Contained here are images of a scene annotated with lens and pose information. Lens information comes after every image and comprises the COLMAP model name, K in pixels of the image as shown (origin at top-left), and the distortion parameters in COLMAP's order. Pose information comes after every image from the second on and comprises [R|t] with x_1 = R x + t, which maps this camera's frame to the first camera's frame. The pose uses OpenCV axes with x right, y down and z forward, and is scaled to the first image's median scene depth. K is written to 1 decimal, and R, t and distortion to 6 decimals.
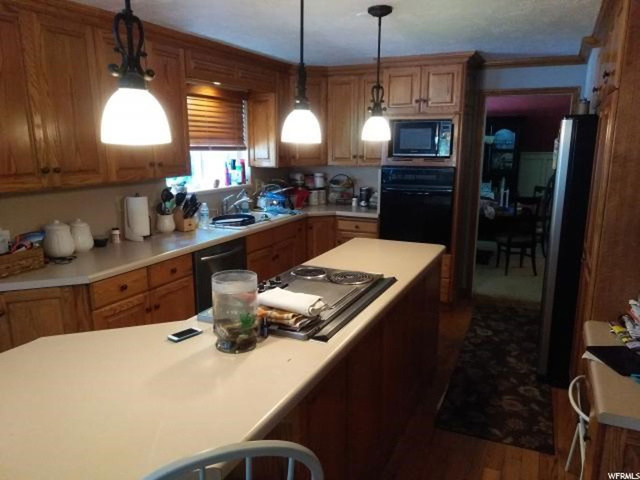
lens RADIAL K [[482.7, 0, 320.1], [0, 482.7, 239.3], [0, 0, 1]] dist [0.007110, -0.006705]
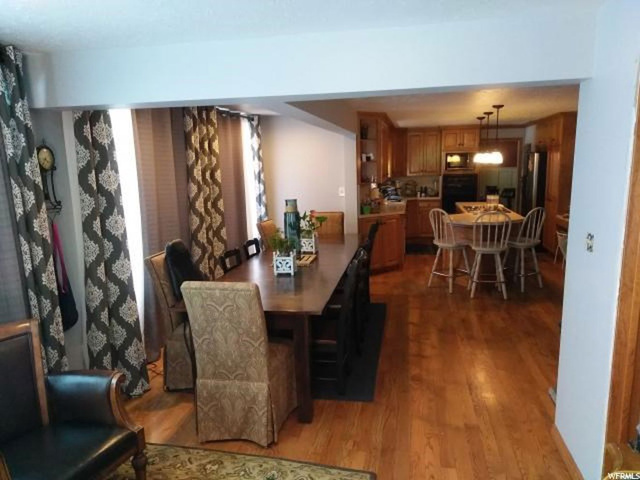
lens RADIAL K [[482.7, 0, 318.7], [0, 482.7, 242.2], [0, 0, 1]] dist [0.007110, -0.006705]
pose [[0.964336, -0.073147, 0.254373, -0.930466], [0.082711, 0.996205, -0.027095, 0.153815], [-0.251426, 0.047168, 0.966727, -0.881863]]
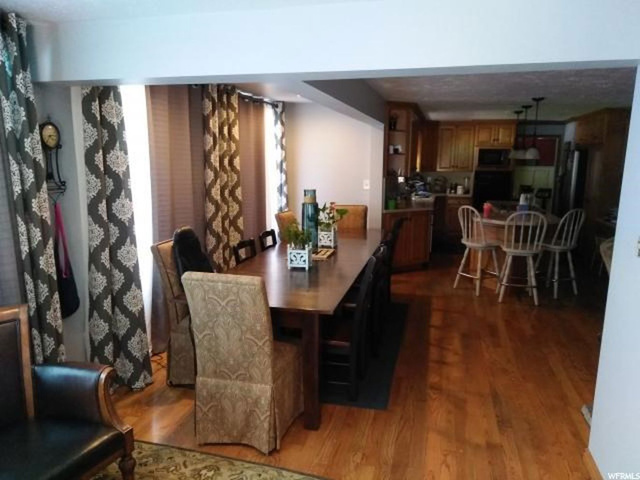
lens RADIAL K [[482.7, 0, 321.4], [0, 482.7, 241.9], [0, 0, 1]] dist [0.007110, -0.006705]
pose [[0.978247, -0.035989, 0.204299, -0.895589], [0.040850, 0.998973, -0.019624, 0.155754], [-0.203383, 0.027543, 0.978712, -0.823340]]
